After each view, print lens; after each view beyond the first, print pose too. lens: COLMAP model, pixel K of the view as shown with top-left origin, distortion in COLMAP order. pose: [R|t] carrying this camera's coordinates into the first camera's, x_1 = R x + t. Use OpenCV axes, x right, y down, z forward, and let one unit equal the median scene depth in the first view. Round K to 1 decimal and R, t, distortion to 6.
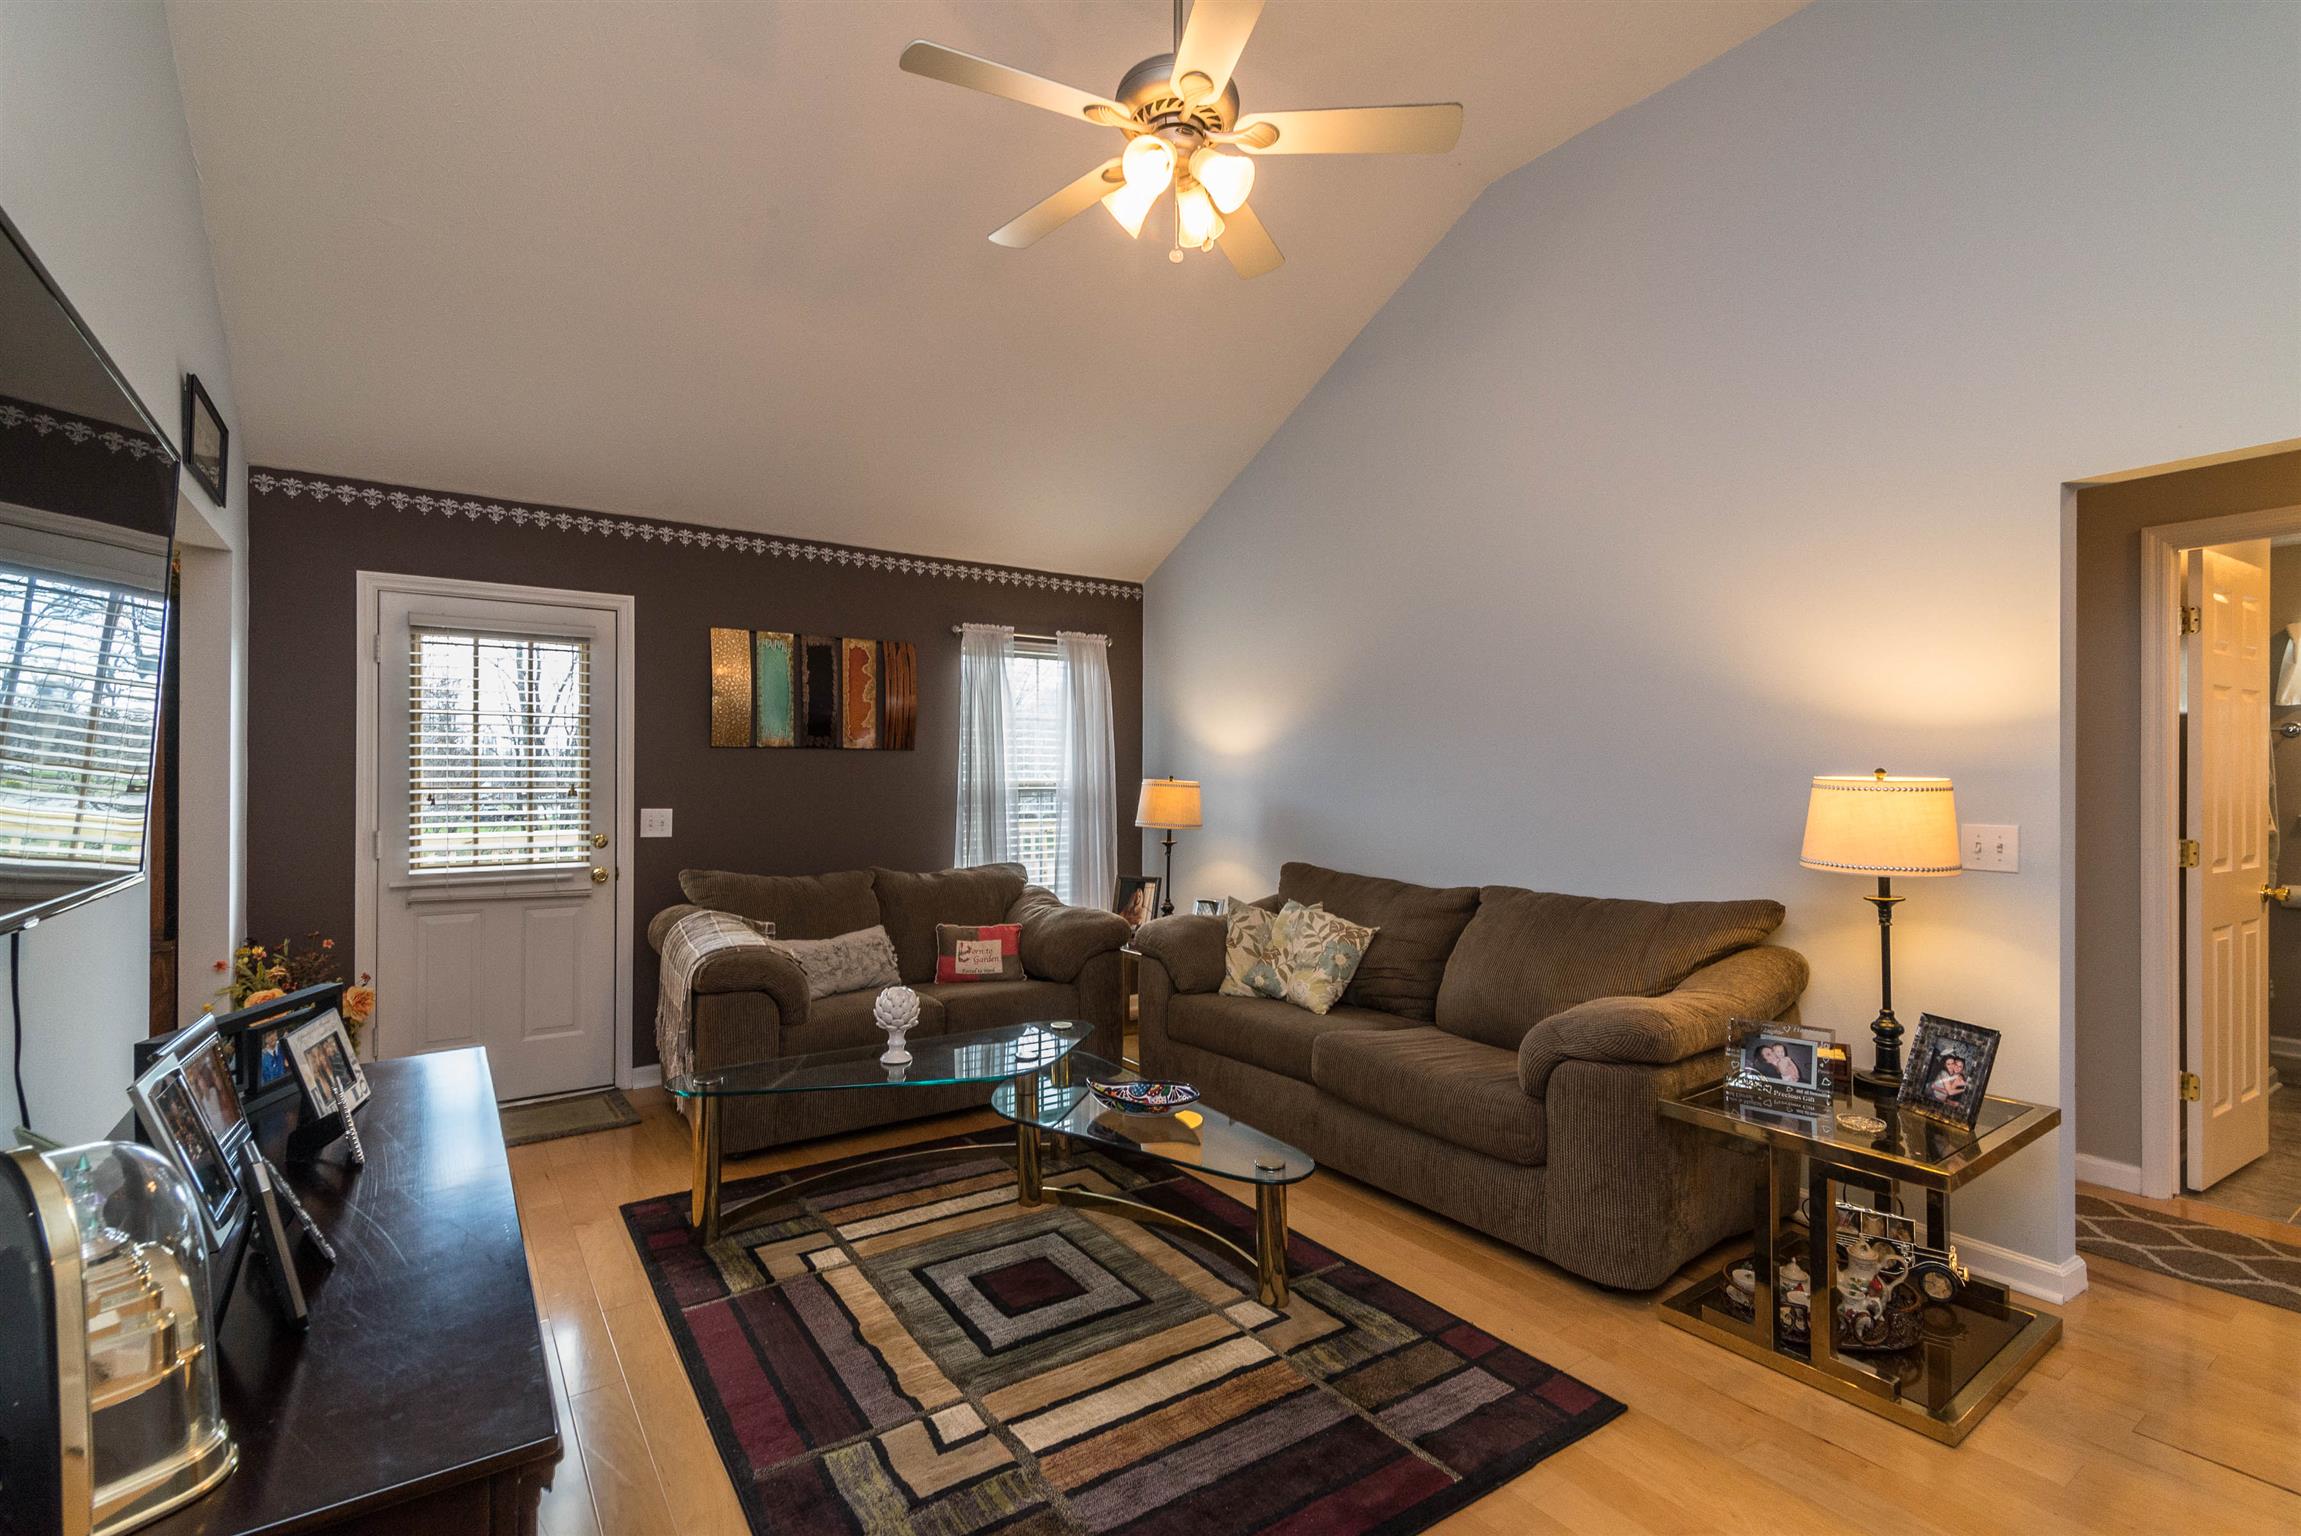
lens RADIAL K [[1041.6, 0, 1159.5], [0, 1041.6, 777.0], [0, 0, 1]] dist [0.015597, 0.000168]
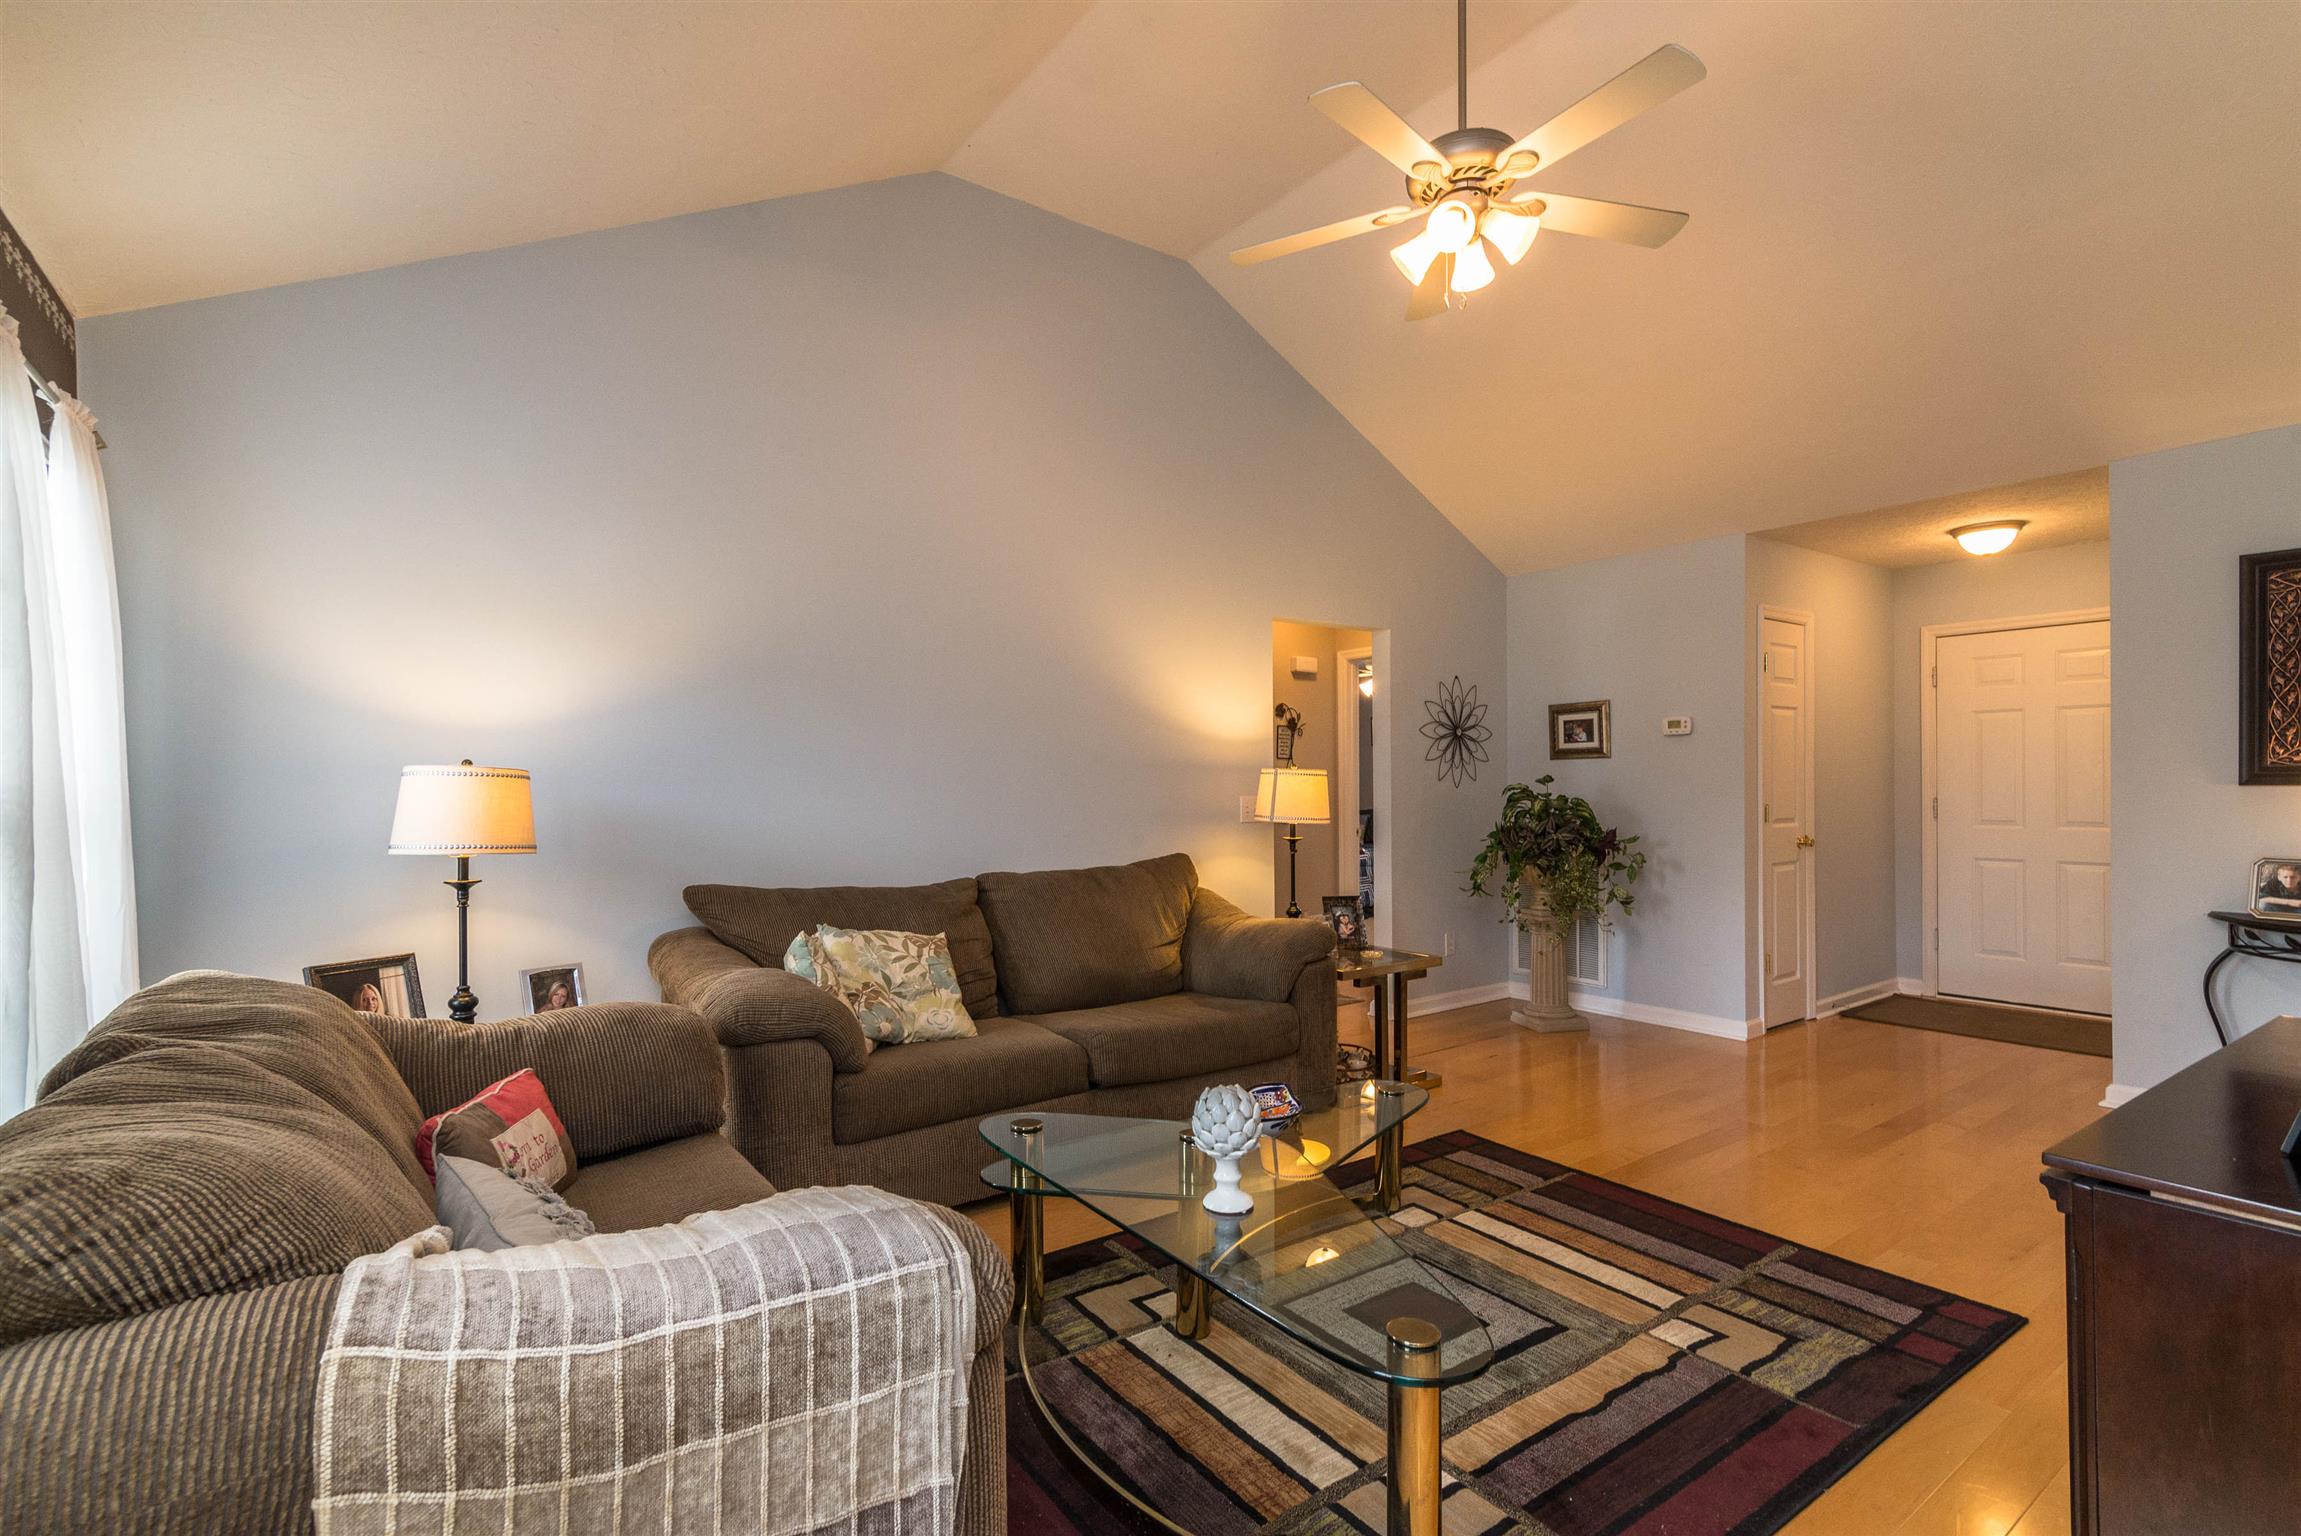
lens RADIAL K [[1044.0, 0, 1145.0], [0, 1044.0, 790.1], [0, 0, 1]] dist [0.017260, 0.000257]
pose [[-0.008071, -0.009428, 0.999923, -0.653077], [-0.005429, 0.999941, 0.009384, 0.013991], [-0.999953, -0.005353, -0.008122, 0.790640]]
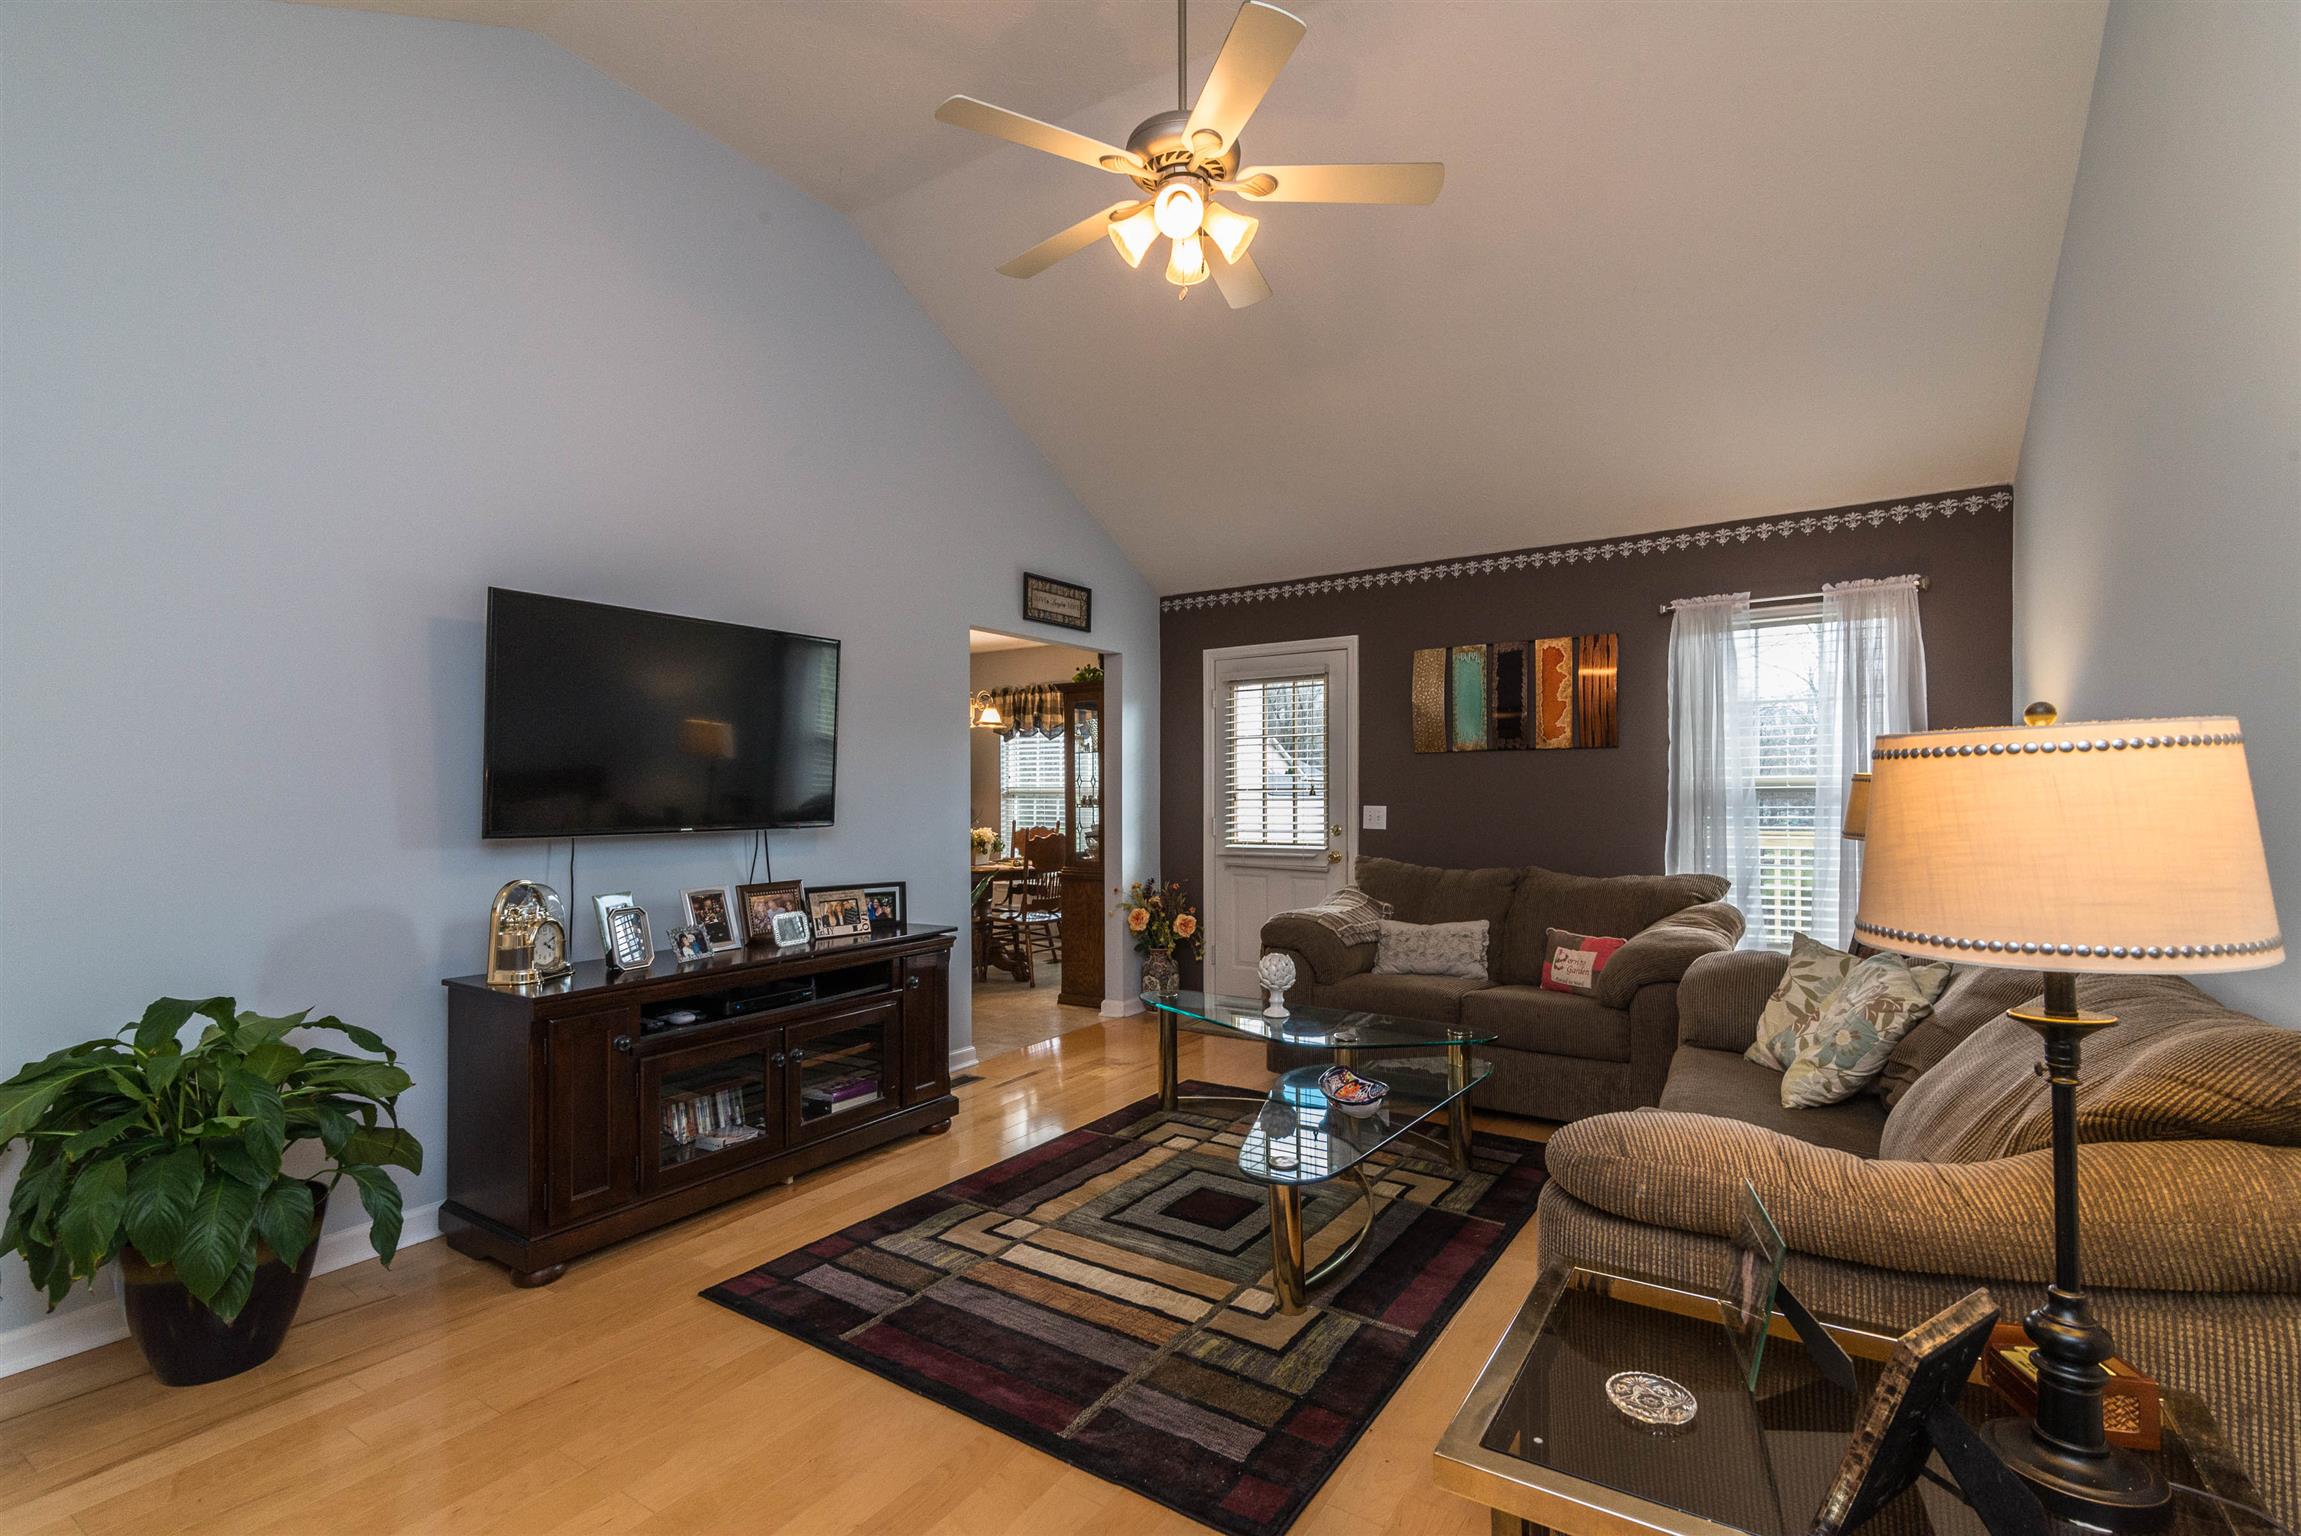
lens RADIAL K [[1044.0, 0, 1145.0], [0, 1044.0, 790.1], [0, 0, 1]] dist [0.017260, 0.000257]
pose [[0.367324, -0.008207, -0.930057, 0.591160], [0.008027, 0.999952, -0.005654, 0.017888], [0.930058, -0.005389, 0.367372, 0.321940]]
